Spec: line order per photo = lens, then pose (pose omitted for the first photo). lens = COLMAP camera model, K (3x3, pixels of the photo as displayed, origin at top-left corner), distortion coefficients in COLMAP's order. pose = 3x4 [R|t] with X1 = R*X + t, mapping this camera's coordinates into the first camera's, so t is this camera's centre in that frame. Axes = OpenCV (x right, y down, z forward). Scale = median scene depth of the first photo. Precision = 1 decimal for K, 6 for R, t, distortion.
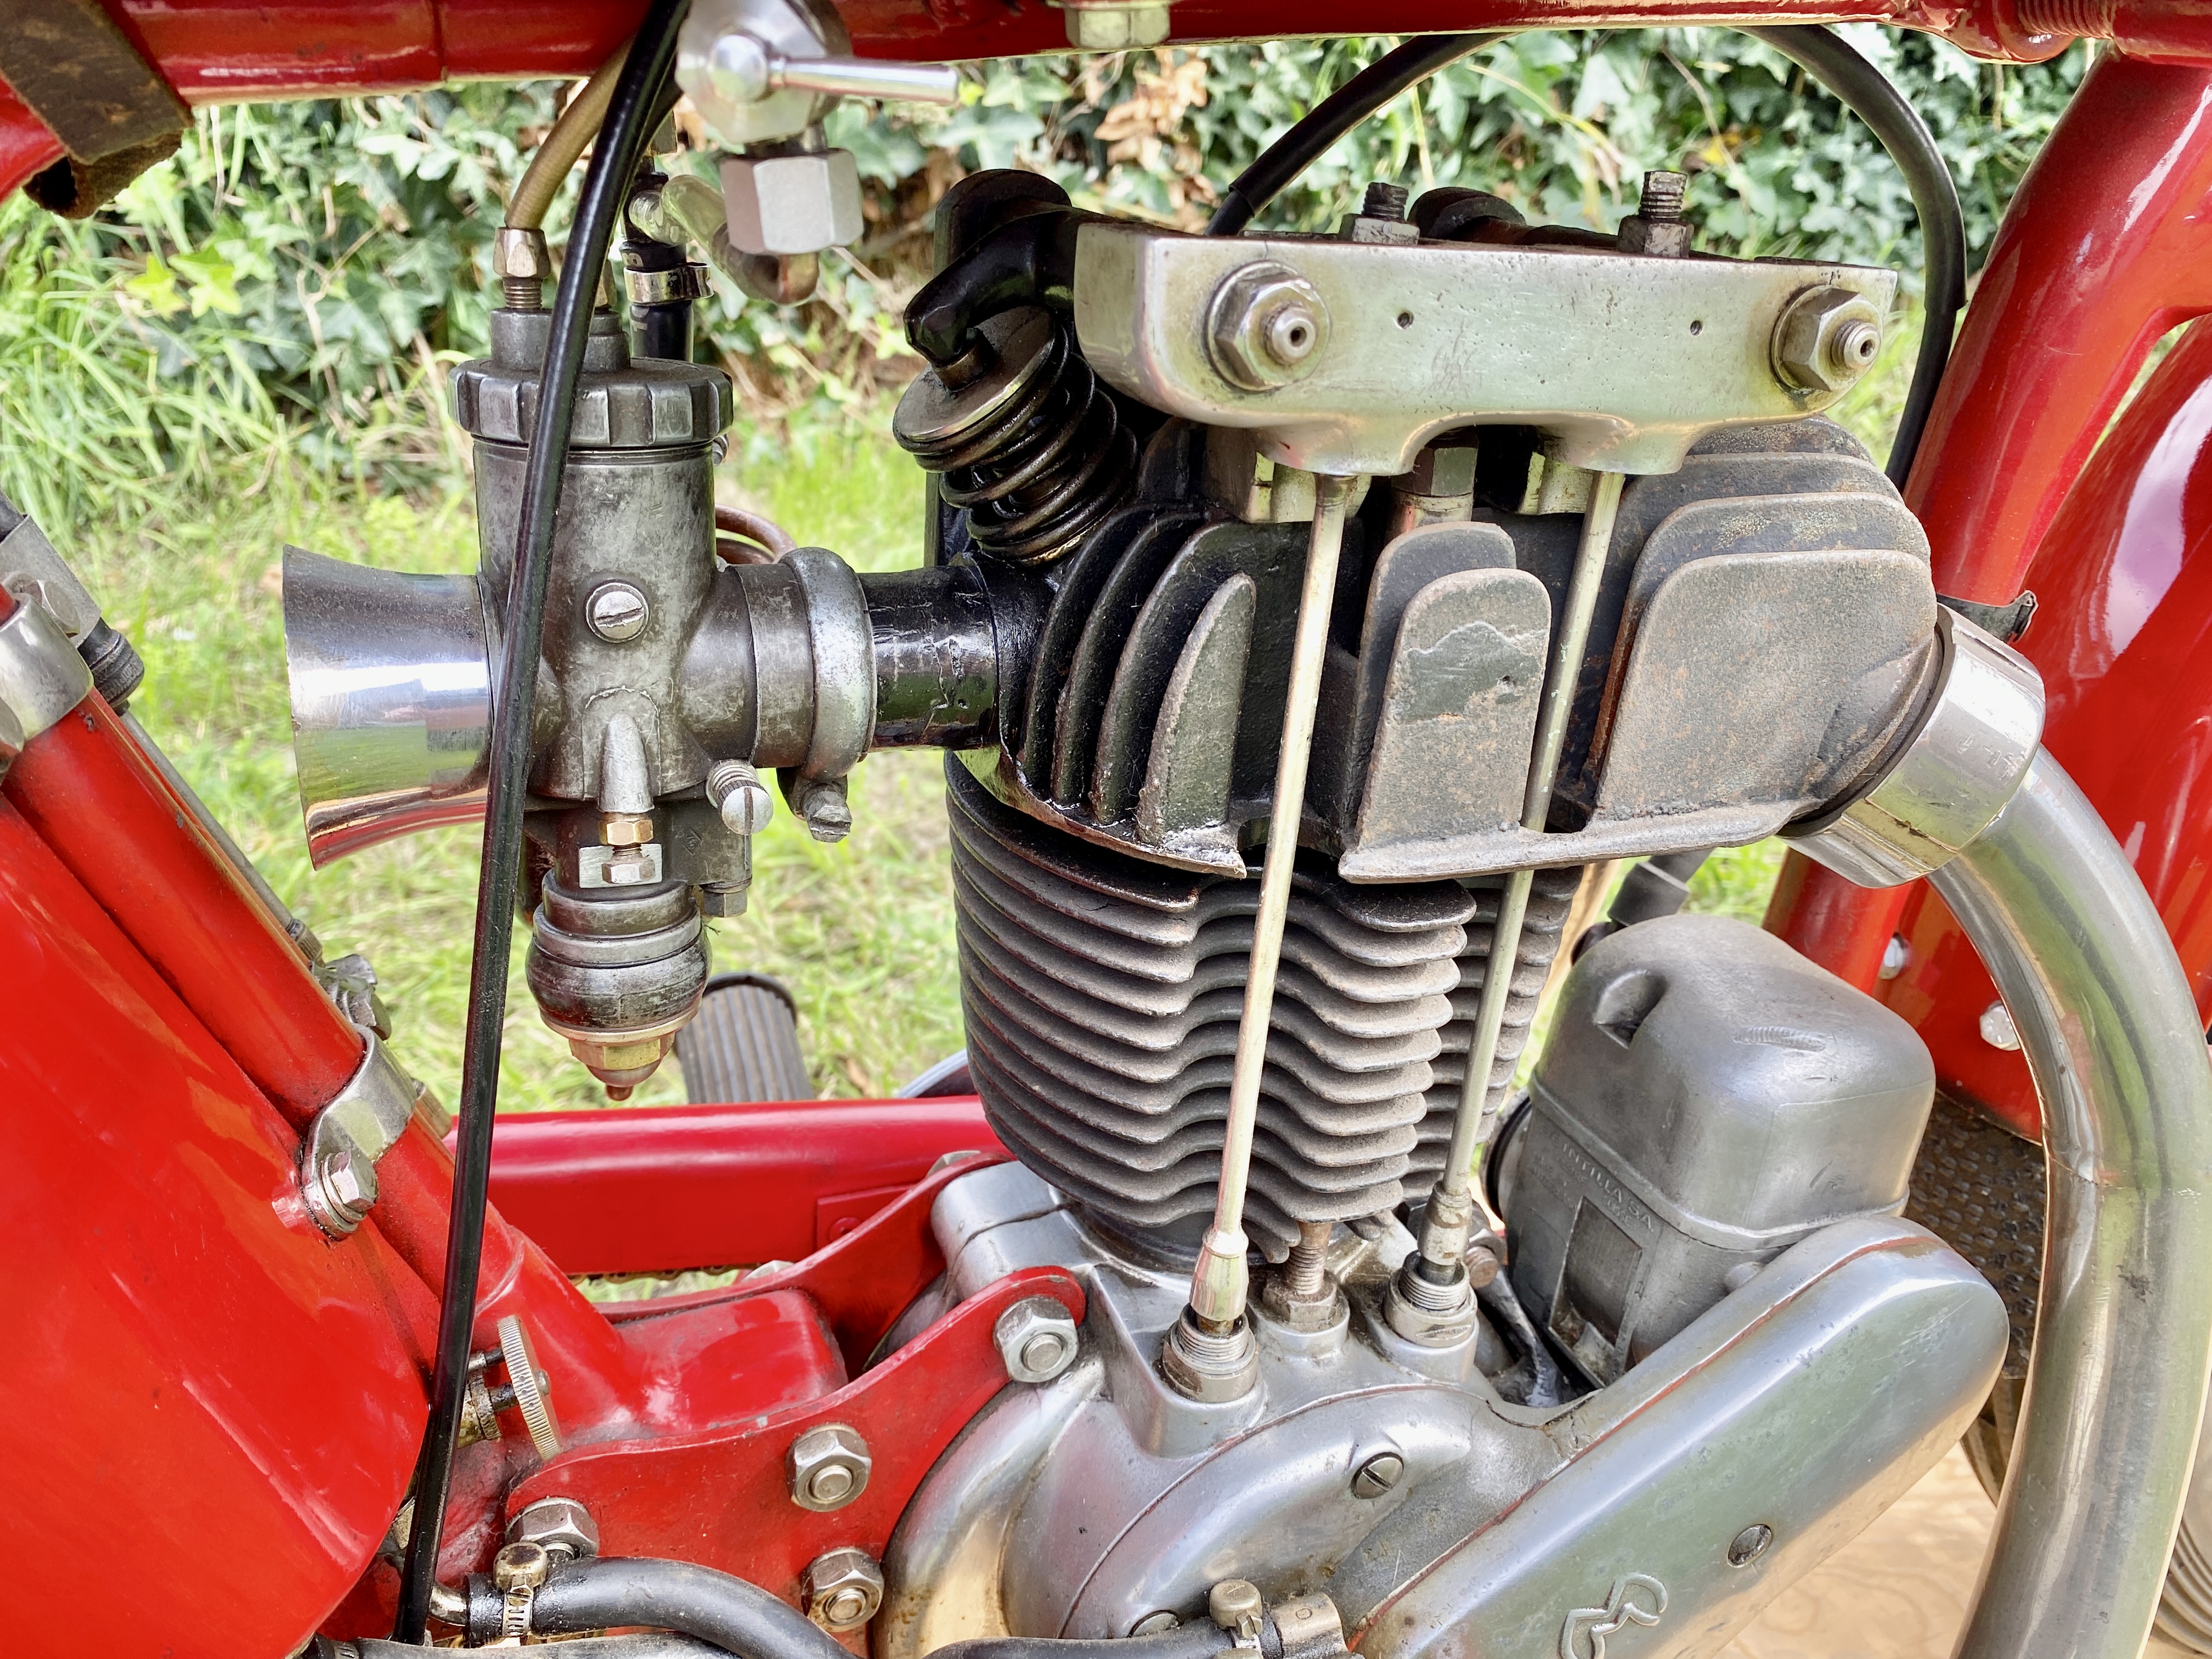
lens RADIAL K [[1711.1, 0, 1115.1], [0, 1711.1, 818.0], [0, 0, 1]] dist [-0.002732, -0.001724]
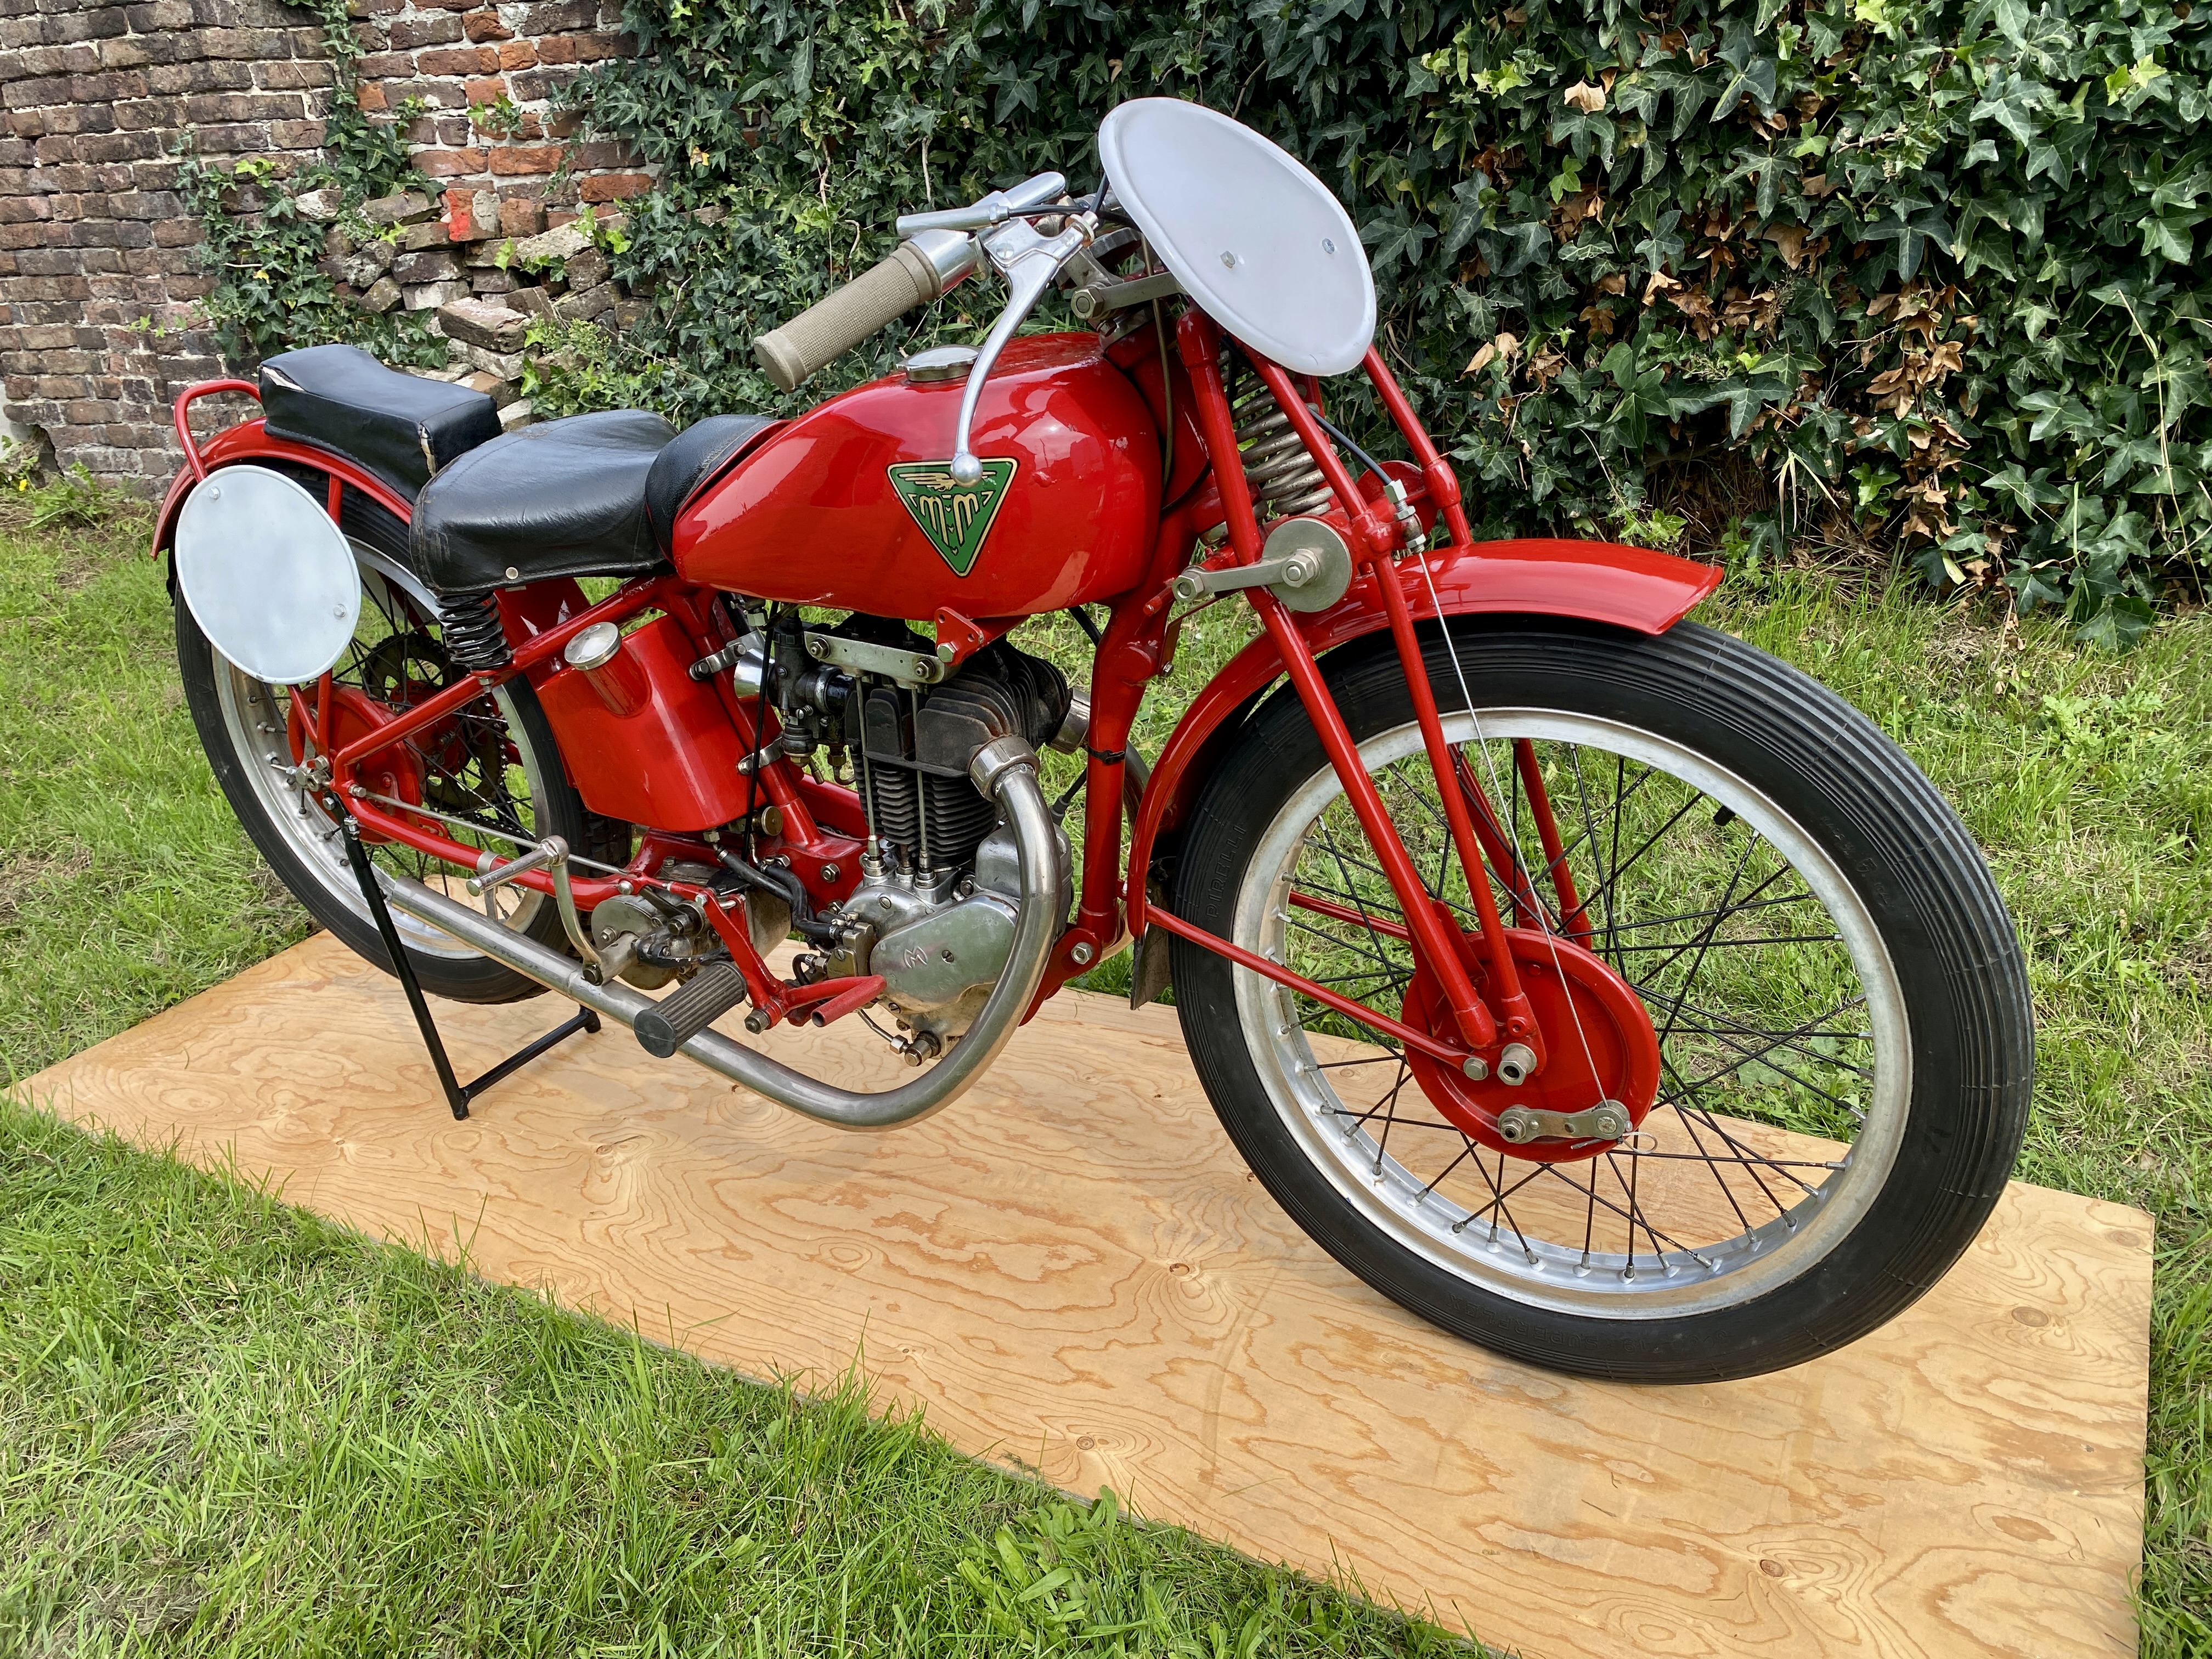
lens RADIAL K [[1692.9, 0, 1109.5], [0, 1692.9, 823.2], [0, 0, 1]] dist [0.047549, -0.039619]
pose [[0.645986, 0.266001, -0.715503, 3.277699], [-0.264251, 0.957293, 0.117313, -0.421029], [0.716152, 0.113289, 0.688689, -1.437980]]
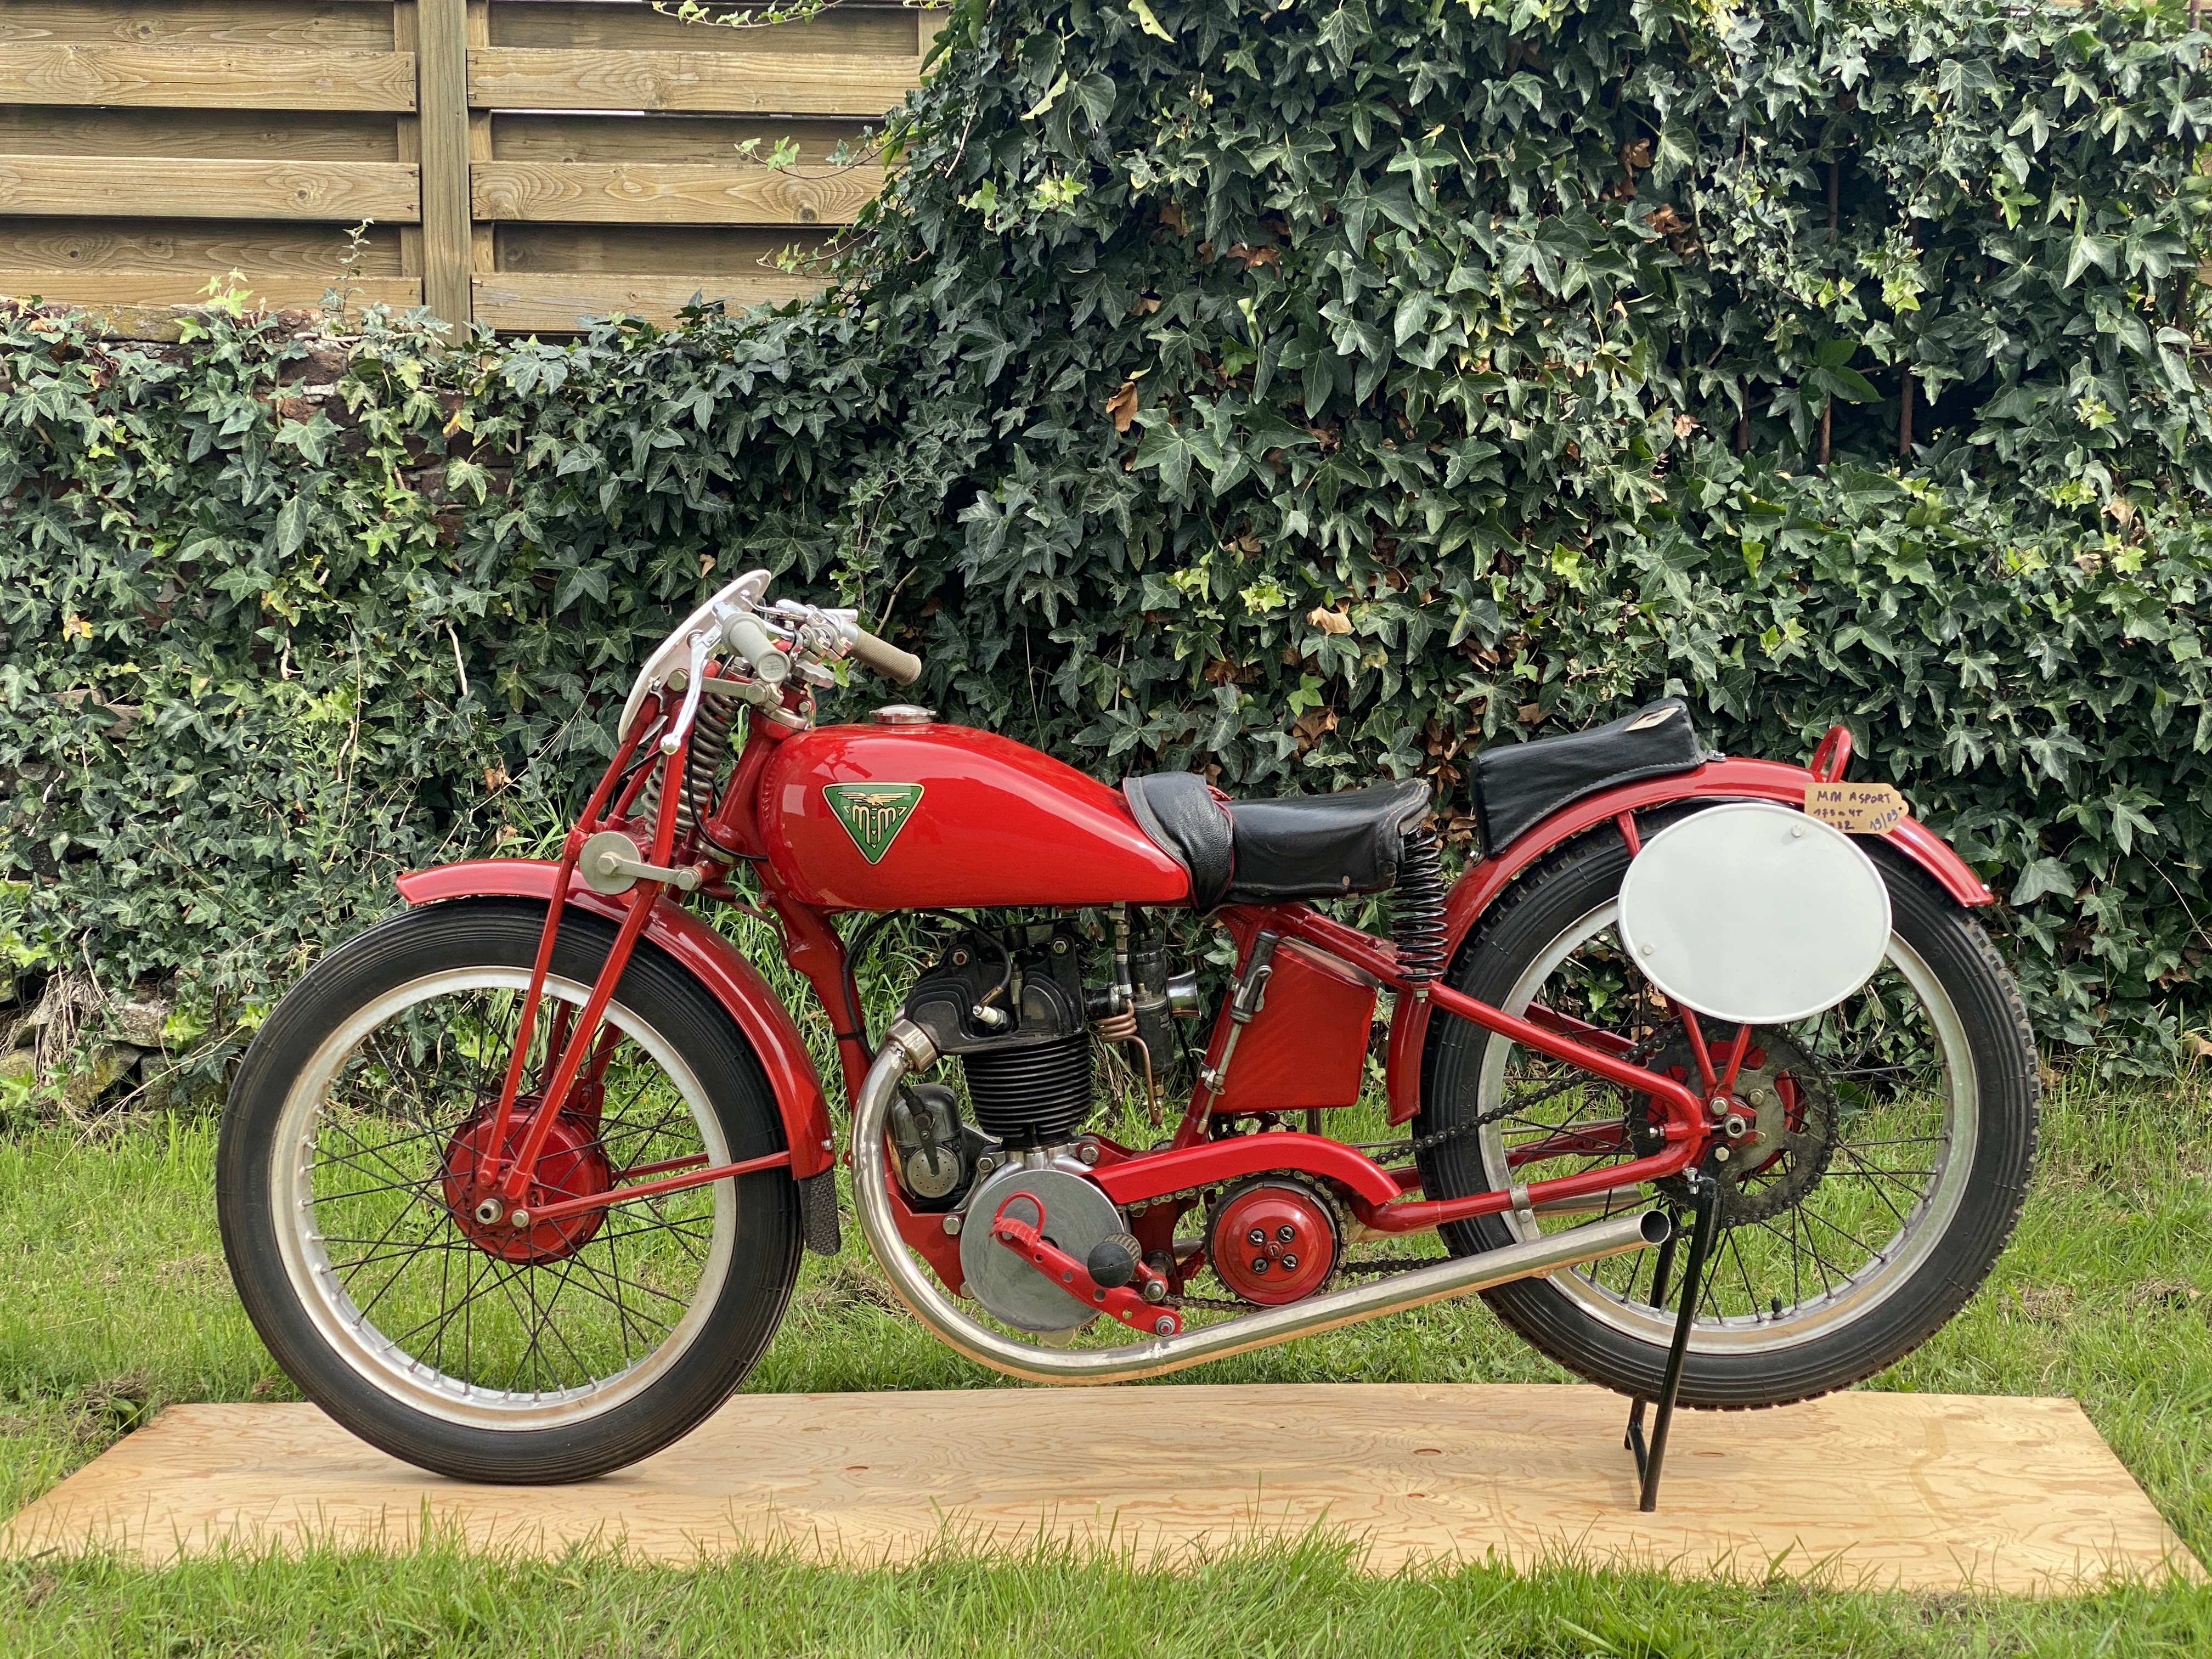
lens RADIAL K [[3325.3, 0, 1111.2], [0, 3325.3, 828.4], [0, 0, 1]] dist [0.129507, 0.123690]
pose [[0.914547, 0.031139, -0.403278, 3.653270], [-0.180533, 0.923635, -0.338092, 2.626383], [0.361954, 0.382006, 0.850330, -7.260791]]
